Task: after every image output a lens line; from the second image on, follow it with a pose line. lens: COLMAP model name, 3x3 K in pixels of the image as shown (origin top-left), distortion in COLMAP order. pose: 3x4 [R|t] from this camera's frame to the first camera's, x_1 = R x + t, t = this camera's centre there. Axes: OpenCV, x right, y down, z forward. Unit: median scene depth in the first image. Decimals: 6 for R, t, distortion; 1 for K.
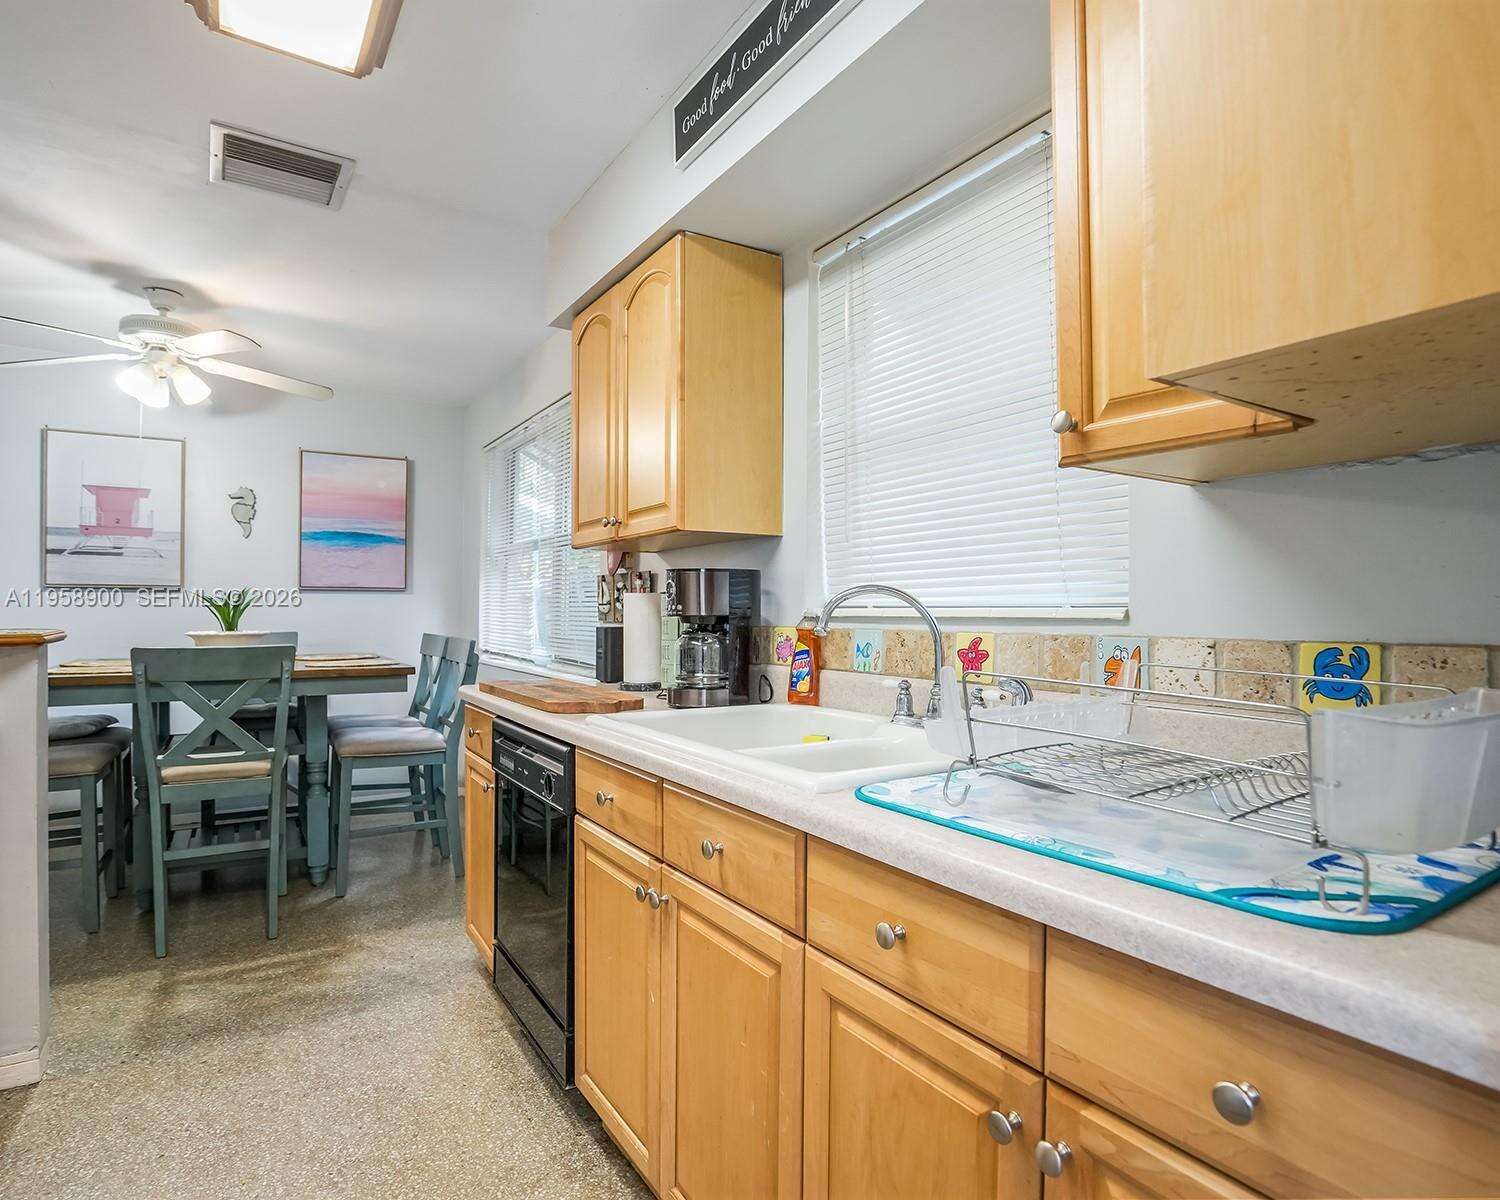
lens RADIAL K [[839.8, 0, 748.8], [0, 839.8, 599.4], [0, 0, 1]] dist [-0.022774, -0.008728]
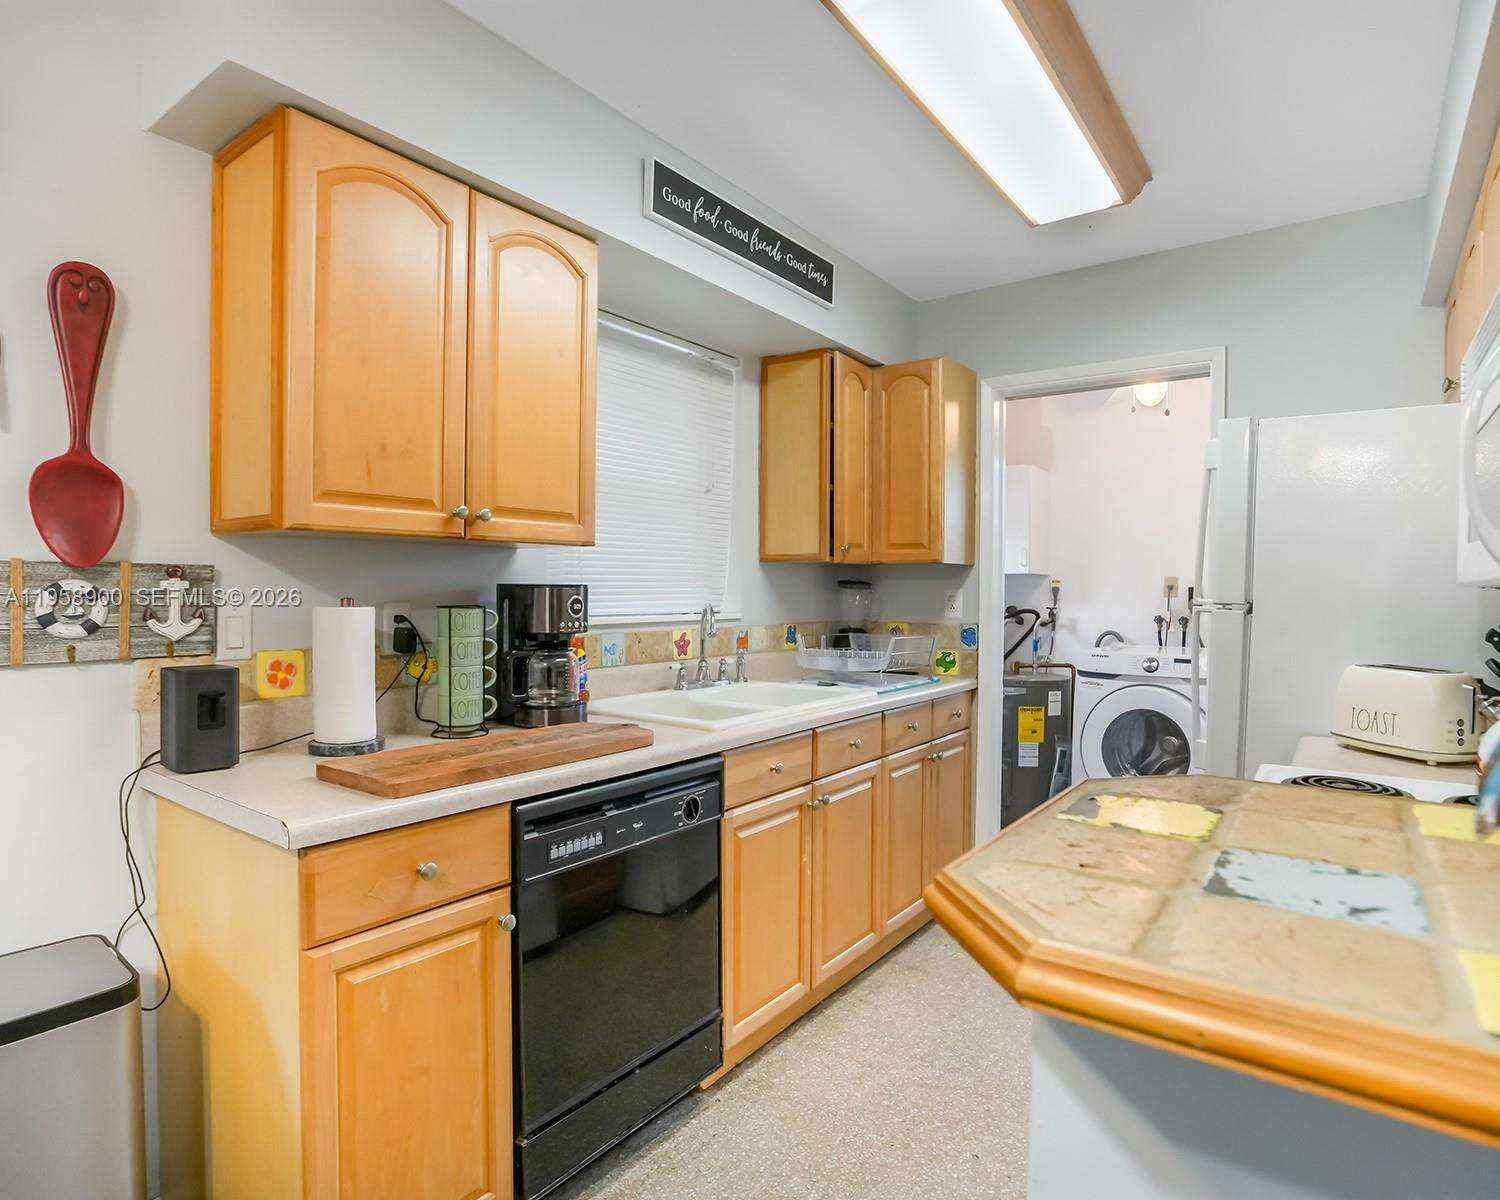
lens RADIAL K [[839.8, 0, 746.8], [0, 839.8, 605.0], [0, 0, 1]] dist [-0.022774, -0.008728]
pose [[-0.361275, -0.028029, 0.932038, -1.260667], [-0.025657, 0.999468, 0.020111, -0.044564], [-0.932106, -0.016647, -0.361802, 1.388916]]
